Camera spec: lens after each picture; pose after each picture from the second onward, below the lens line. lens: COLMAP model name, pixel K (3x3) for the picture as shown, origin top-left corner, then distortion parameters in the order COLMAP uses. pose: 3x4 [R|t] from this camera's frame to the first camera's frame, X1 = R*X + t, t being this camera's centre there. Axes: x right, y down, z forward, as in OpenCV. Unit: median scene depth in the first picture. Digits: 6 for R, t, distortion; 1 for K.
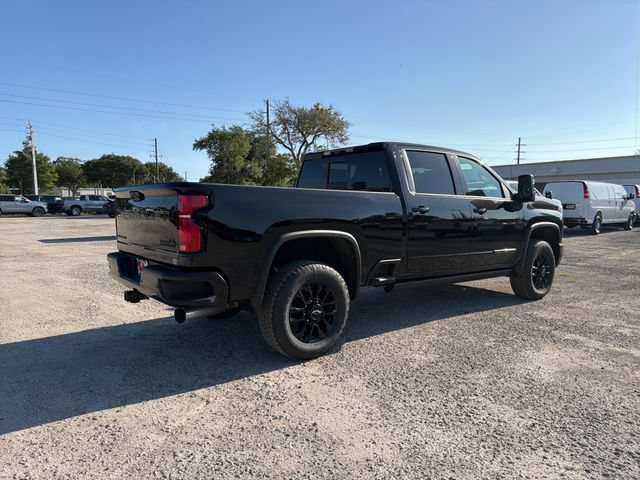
lens RADIAL K [[447.8, 0, 318.4], [0, 447.8, 244.7], [0, 0, 1]] dist [0.055924, -0.074083]
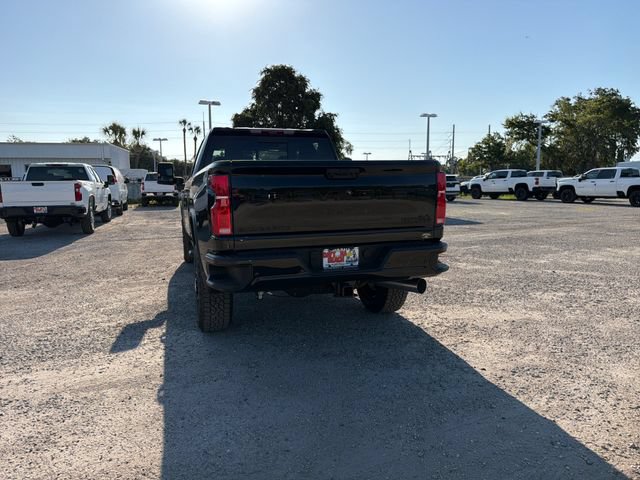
lens RADIAL K [[447.8, 0, 310.3], [0, 447.8, 247.5], [0, 0, 1]] dist [0.055924, -0.074083]
pose [[0.357614, -0.134498, 0.924134, -0.977888], [0.098432, 0.989491, 0.105919, -0.052197], [-0.928668, 0.053086, 0.367094, 0.605598]]
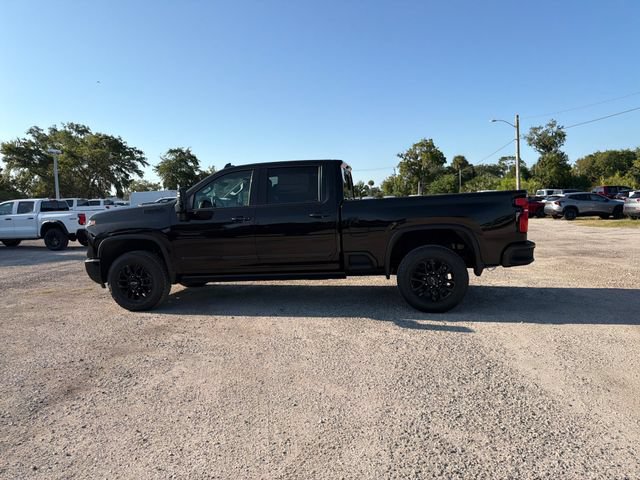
lens RADIAL K [[447.8, 0, 313.1], [0, 447.8, 259.9], [0, 0, 1]] dist [0.055924, -0.074083]
pose [[-0.666206, -0.075634, 0.741923, -0.915895], [0.099381, 0.976968, 0.188833, -0.213301], [-0.739117, 0.199535, -0.643345, 2.101828]]
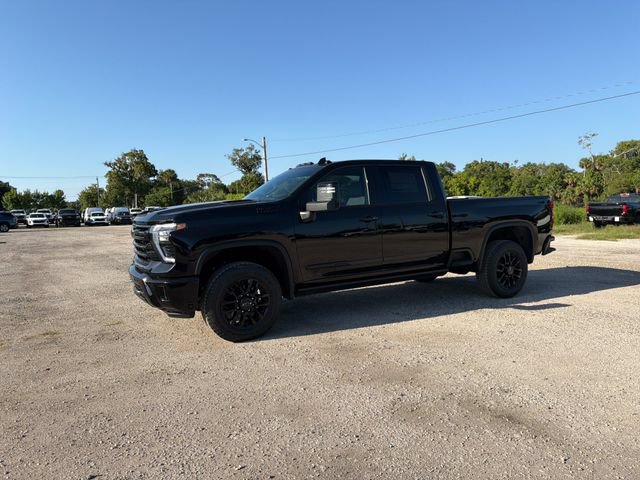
lens RADIAL K [[447.8, 0, 316.2], [0, 447.8, 260.5], [0, 0, 1]] dist [0.055924, -0.074083]
pose [[-0.983163, -0.001700, 0.182725, 0.083732], [0.036591, 0.977872, 0.205979, -0.245628], [-0.179032, 0.209197, -0.961345, 2.567338]]
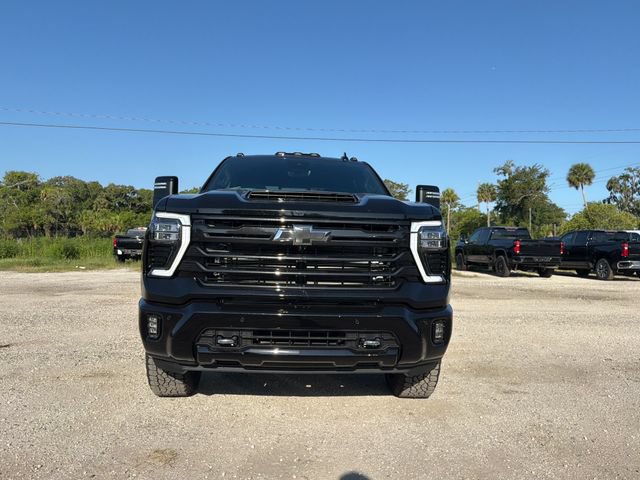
lens RADIAL K [[532.2, 0, 321.9], [0, 532.2, 242.5], [0, 0, 1]] dist [0.015523, -0.017412]
pose [[-0.564520, -0.016284, -0.825259, 1.197003], [-0.096998, 0.994187, 0.046734, -0.129850], [0.819701, 0.106431, -0.562817, 1.978836]]
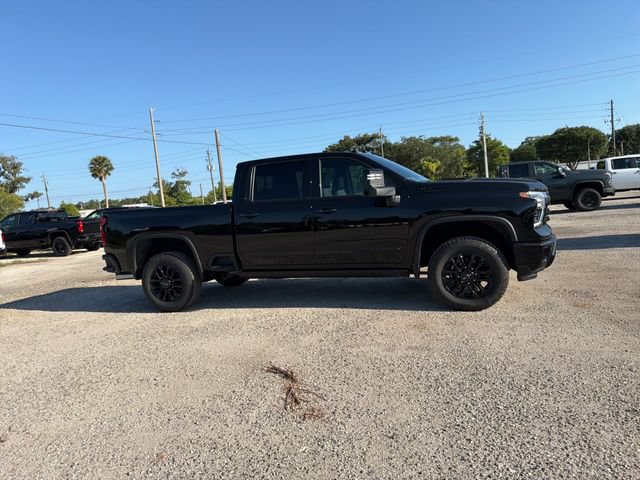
lens RADIAL K [[447.8, 0, 317.5], [0, 447.8, 252.8], [0, 0, 1]] dist [0.055924, -0.074083]
pose [[0.549072, 0.047305, -0.834435, 1.345769], [0.012220, 0.997836, 0.064610, -0.050158], [0.835686, -0.045672, 0.547306, 0.459893]]
